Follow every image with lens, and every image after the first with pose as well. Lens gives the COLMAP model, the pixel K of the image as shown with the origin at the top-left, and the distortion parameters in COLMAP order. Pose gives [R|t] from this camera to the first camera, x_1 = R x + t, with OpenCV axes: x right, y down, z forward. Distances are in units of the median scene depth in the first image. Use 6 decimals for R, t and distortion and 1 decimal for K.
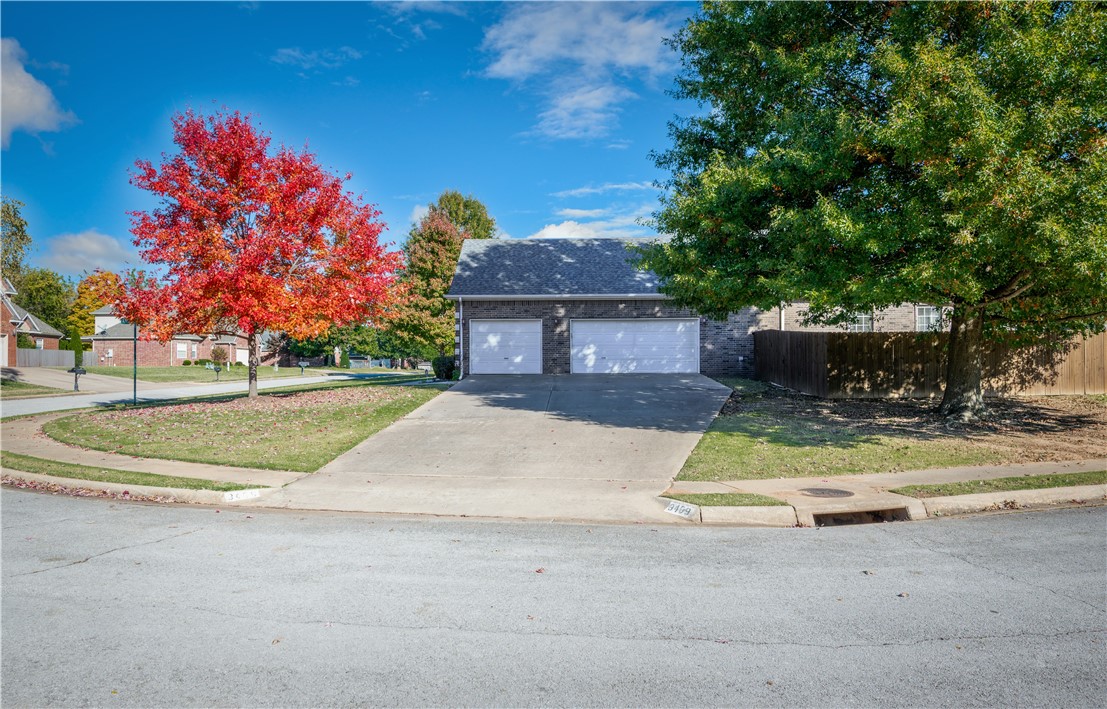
lens RADIAL K [[719.4, 0, 554.6], [0, 719.4, 354.0], [0, 0, 1]] dist [0.003953, -0.003629]
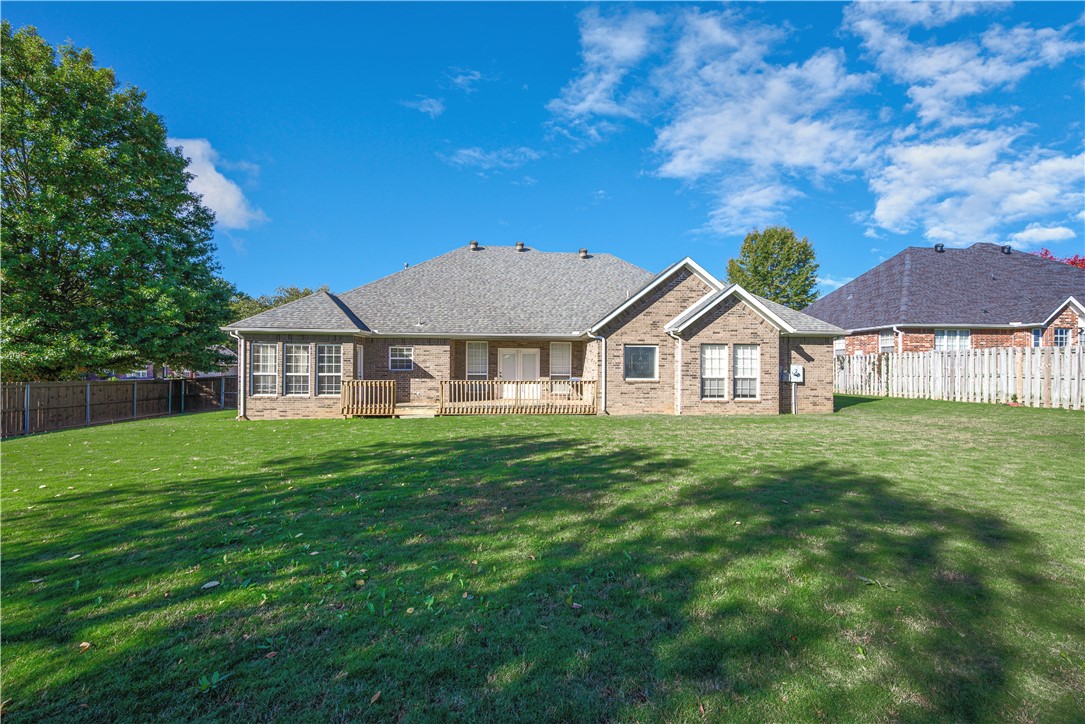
lens RADIAL K [[433.4, 0, 542.7], [0, 433.4, 363.5], [0, 0, 1]] dist [0.000055, -0.000085]
pose [[0.999998, -0.000927, 0.001655, -0.264533], [0.000929, 0.999999, -0.001060, -0.113890], [-0.001654, 0.001062, 0.999998, 0.373593]]
